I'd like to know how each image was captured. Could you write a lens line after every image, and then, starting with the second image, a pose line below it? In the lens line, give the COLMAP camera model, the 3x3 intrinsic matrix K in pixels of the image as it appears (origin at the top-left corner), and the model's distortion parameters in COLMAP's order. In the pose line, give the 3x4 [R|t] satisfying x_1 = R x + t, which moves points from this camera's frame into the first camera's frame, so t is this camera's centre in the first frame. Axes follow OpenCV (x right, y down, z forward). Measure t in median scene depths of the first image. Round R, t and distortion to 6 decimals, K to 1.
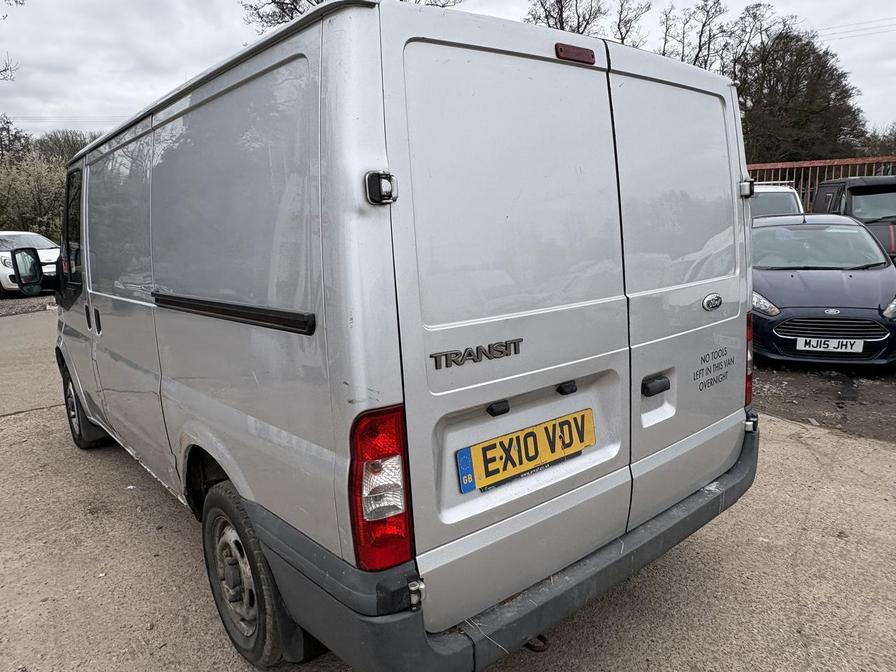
lens RADIAL K [[629.5, 0, 448.0], [0, 629.5, 336.0], [0, 0, 1]] dist [-0.005045, -0.000549]
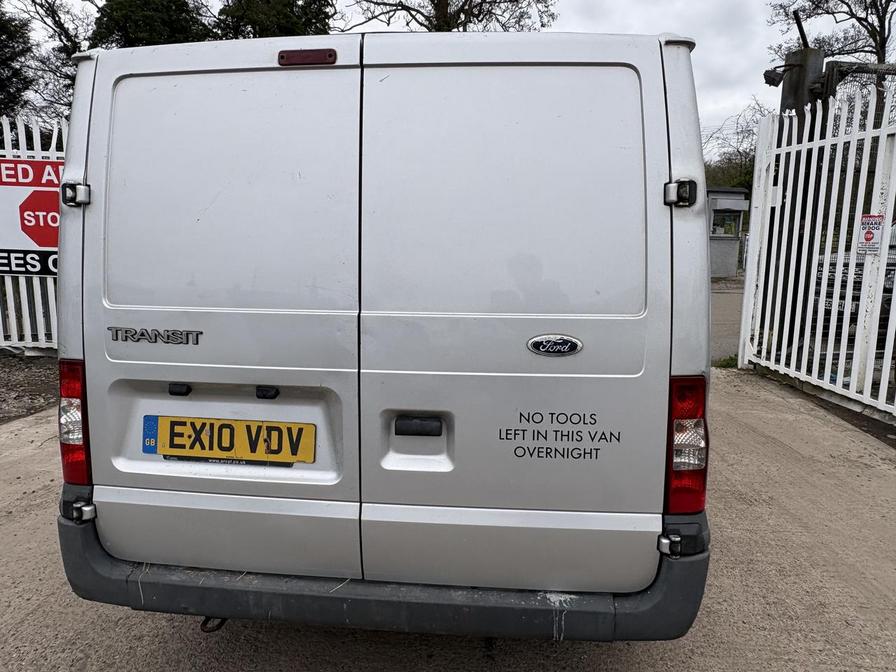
lens RADIAL K [[629.2, 0, 447.2], [0, 629.2, 328.1], [0, 0, 1]] dist [-0.002811, 0.001166]
pose [[0.692174, 0.142343, -0.707555, 1.088658], [-0.162516, 0.985921, 0.039360, -0.105218], [0.703195, 0.087745, 0.705561, 0.491866]]
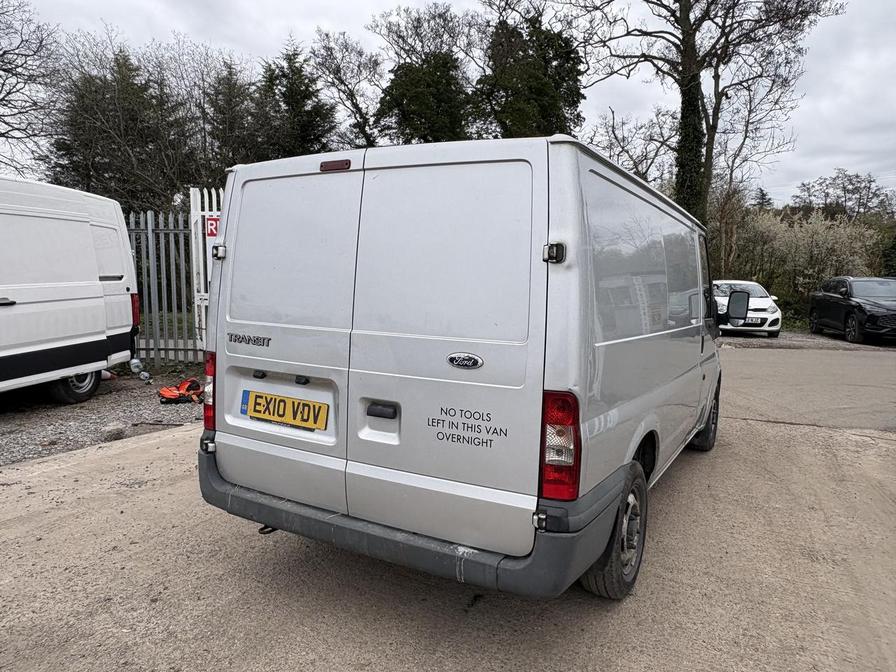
lens RADIAL K [[629.5, 0, 448.0], [0, 629.5, 336.0], [0, 0, 1]] dist [-0.005045, -0.000549]
pose [[0.345390, 0.130548, -0.929335, 1.737932], [-0.208112, 0.976275, 0.059797, -0.190627], [0.915093, 0.172752, 0.364364, 0.754932]]
